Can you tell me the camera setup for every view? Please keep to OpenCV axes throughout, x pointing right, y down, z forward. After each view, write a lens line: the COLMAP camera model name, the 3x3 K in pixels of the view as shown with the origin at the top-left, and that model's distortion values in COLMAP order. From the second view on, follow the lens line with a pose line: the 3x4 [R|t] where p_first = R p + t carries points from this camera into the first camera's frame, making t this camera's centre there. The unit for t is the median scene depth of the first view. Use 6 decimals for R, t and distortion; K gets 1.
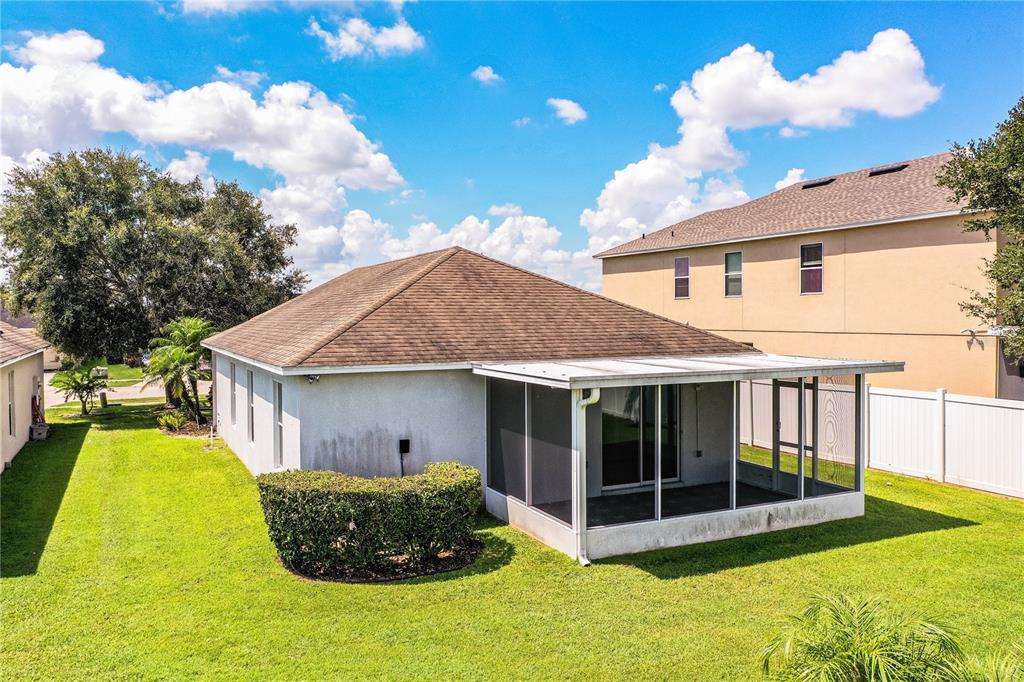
lens RADIAL K [[810.8, 0, 513.4], [0, 810.8, 340.8], [0, 0, 1]] dist [-0.002625, 0.002064]
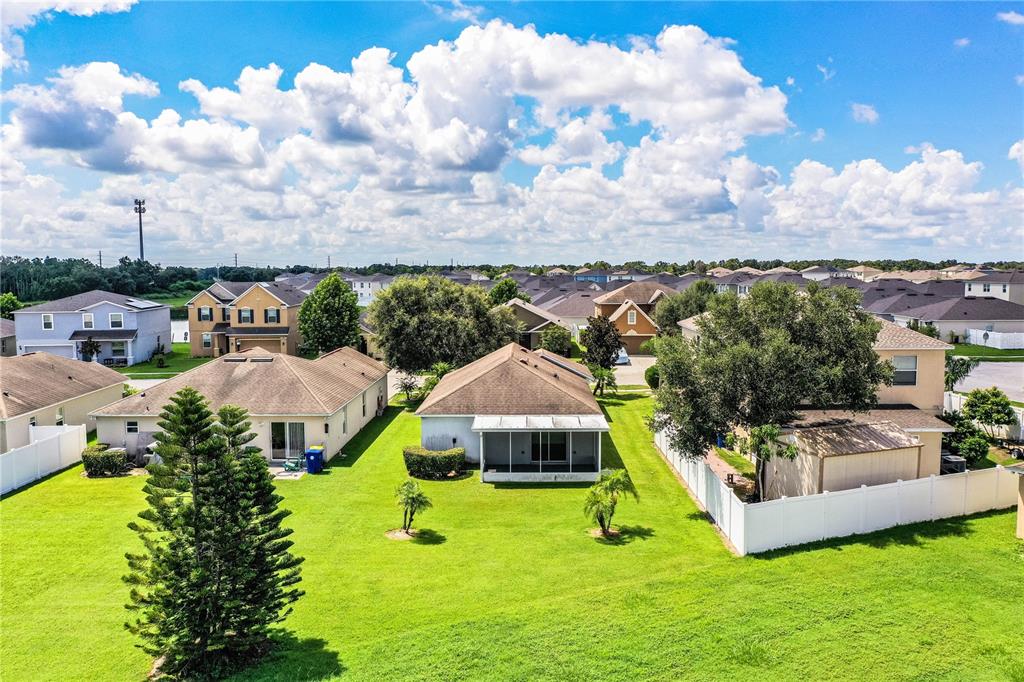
lens RADIAL K [[810.8, 0, 511.5], [0, 810.8, 339.9], [0, 0, 1]] dist [-0.002625, 0.002064]
pose [[0.892442, 0.041418, -0.449258, 1.481400], [-0.013949, 0.997834, 0.064283, -0.468662], [0.450947, -0.051102, 0.891087, -1.681849]]
